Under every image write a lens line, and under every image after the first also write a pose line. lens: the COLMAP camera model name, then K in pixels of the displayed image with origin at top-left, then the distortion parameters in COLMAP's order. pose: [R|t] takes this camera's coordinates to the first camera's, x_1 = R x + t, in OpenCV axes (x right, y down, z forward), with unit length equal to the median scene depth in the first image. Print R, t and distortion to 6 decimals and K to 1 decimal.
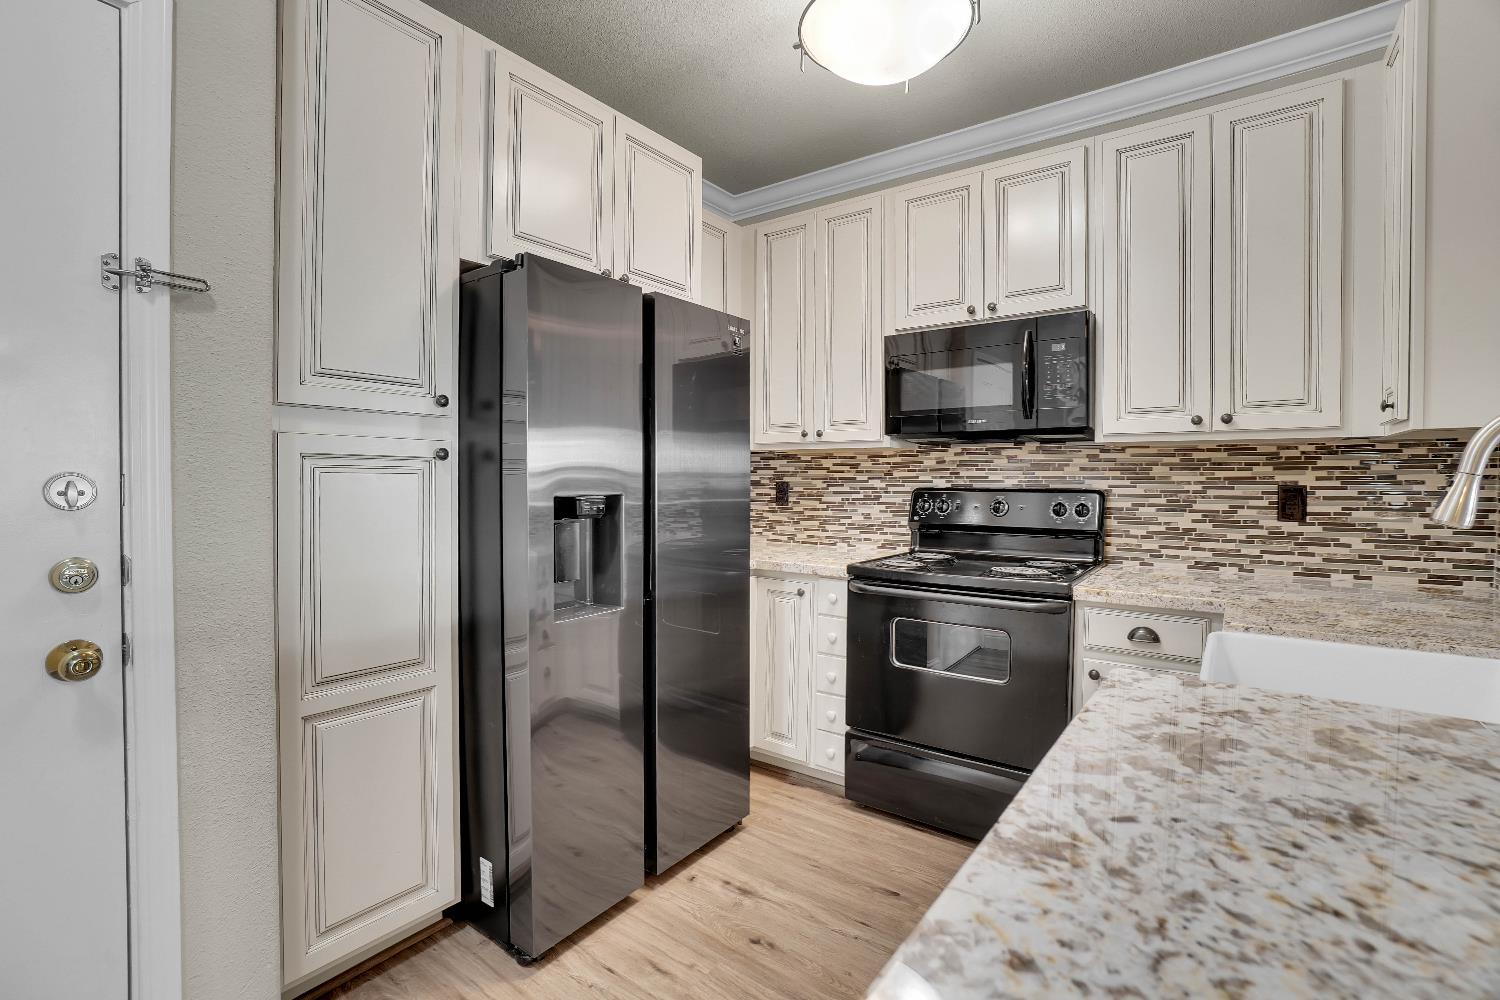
lens RADIAL K [[680.0, 0, 747.2], [0, 680.0, 489.2], [0, 0, 1]] dist [-0.062840, 0.024989]
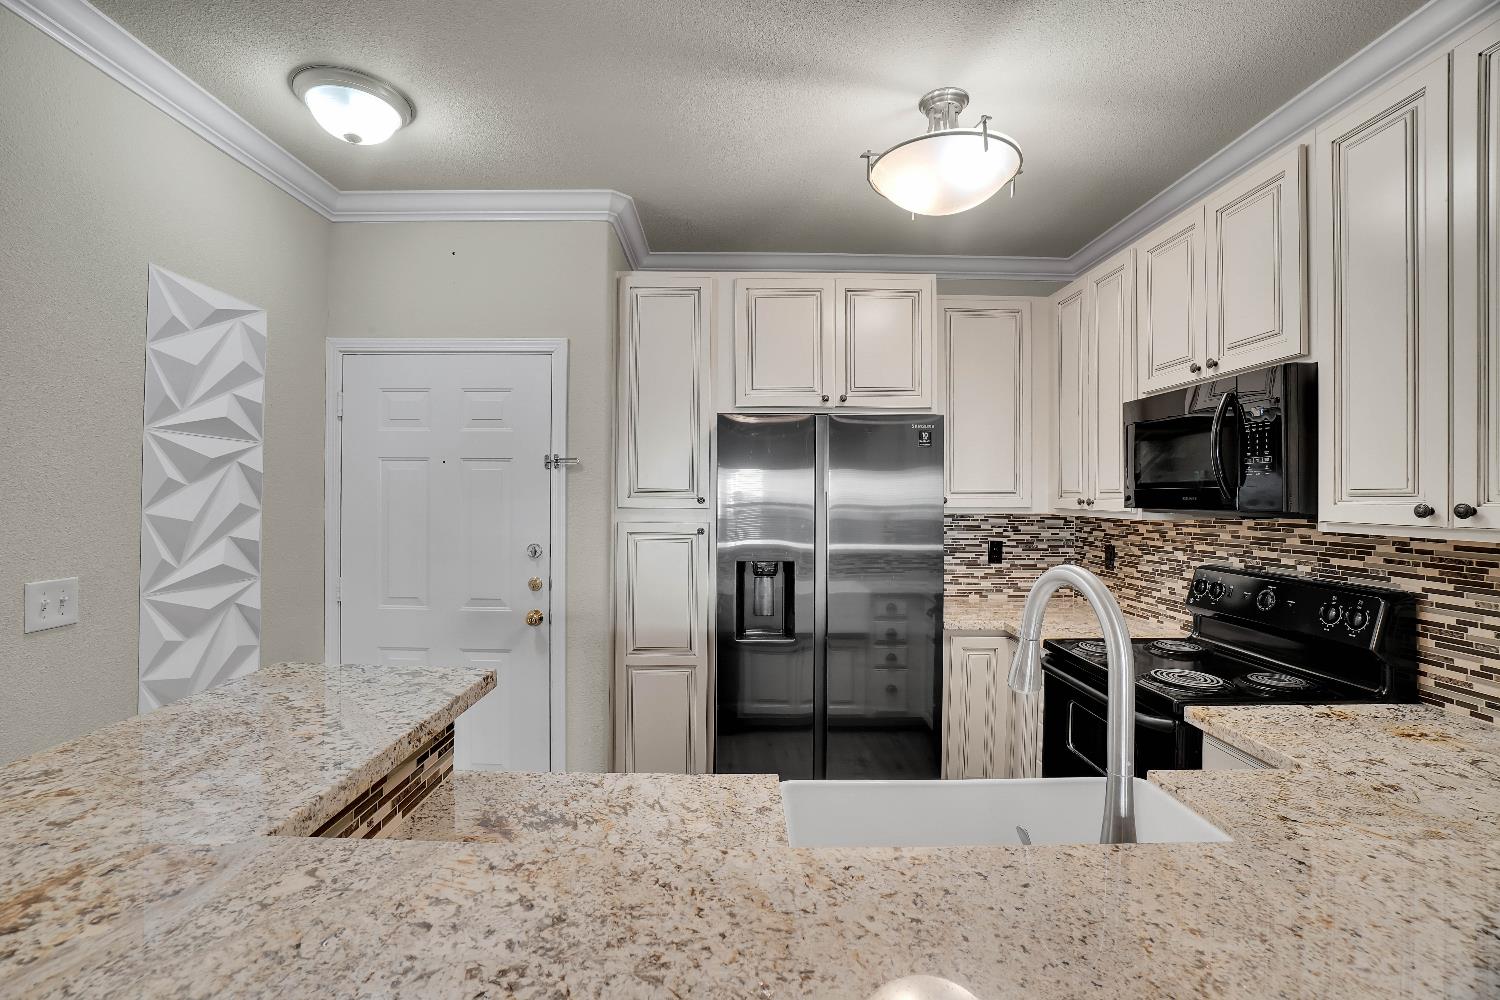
lens RADIAL K [[659.9, 0, 735.5], [0, 659.9, 488.7], [0, 0, 1]] dist [-0.063187, 0.022291]
pose [[0.603683, -0.010012, -0.797161, 0.648314], [-0.016033, 0.999566, -0.024696, -0.083491], [0.797063, 0.027689, 0.603261, 0.036097]]
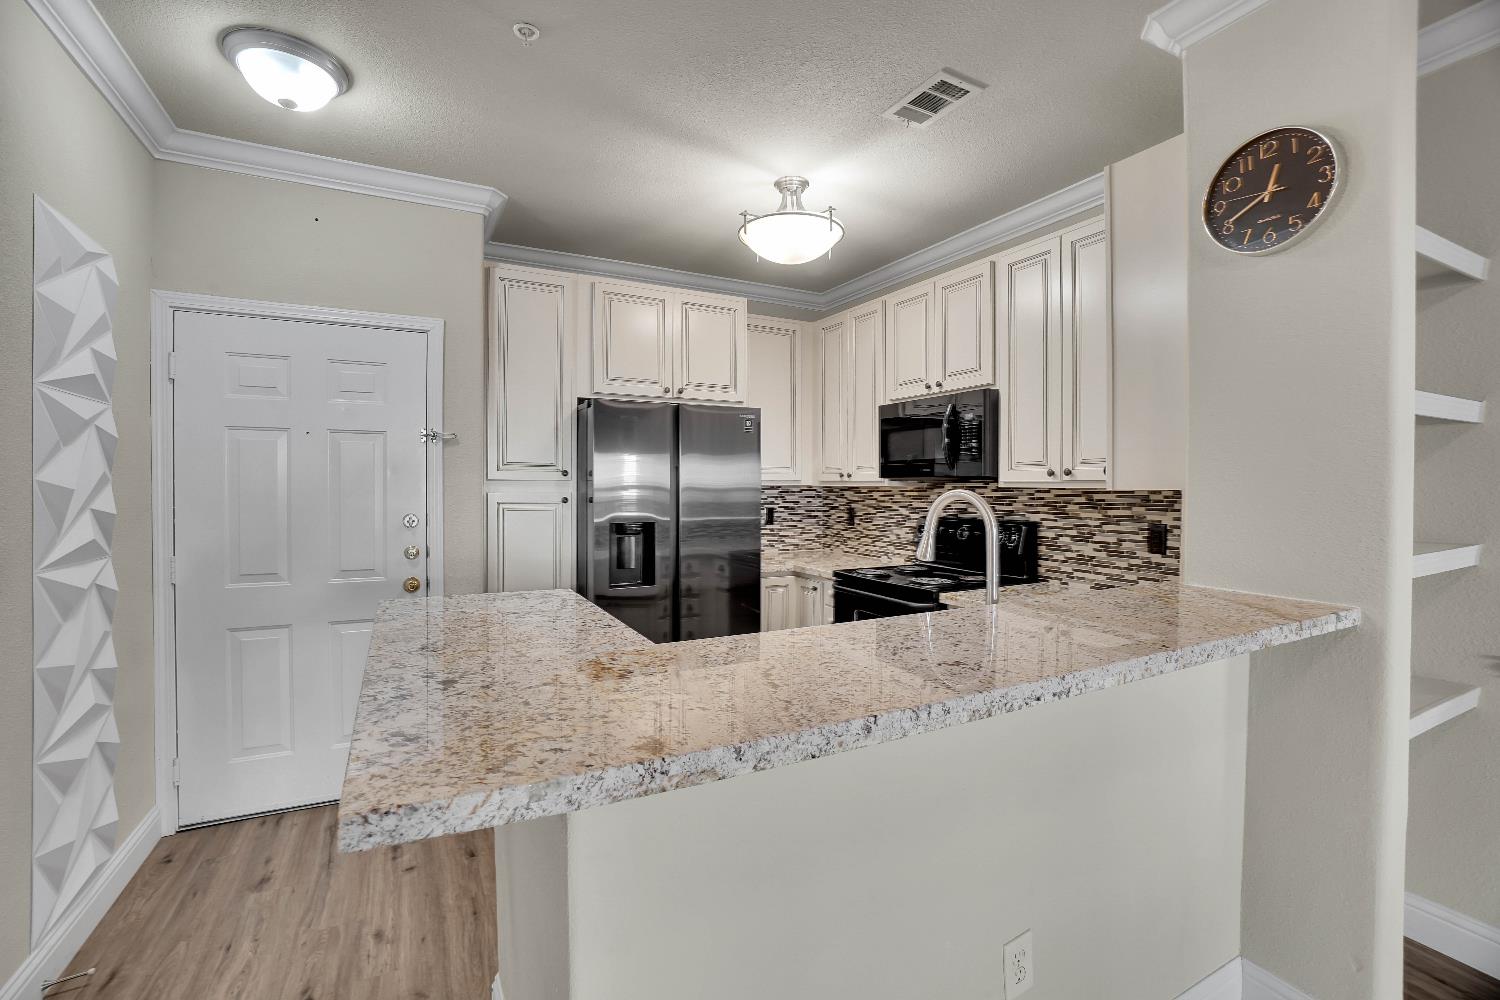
lens RADIAL K [[659.9, 0, 735.5], [0, 659.9, 488.7], [0, 0, 1]] dist [-0.063187, 0.022291]
pose [[0.900205, 0.000365, -0.435466, 0.571268], [-0.005251, 0.999936, -0.010017, -0.047910], [0.435435, 0.011304, 0.900149, -0.351849]]
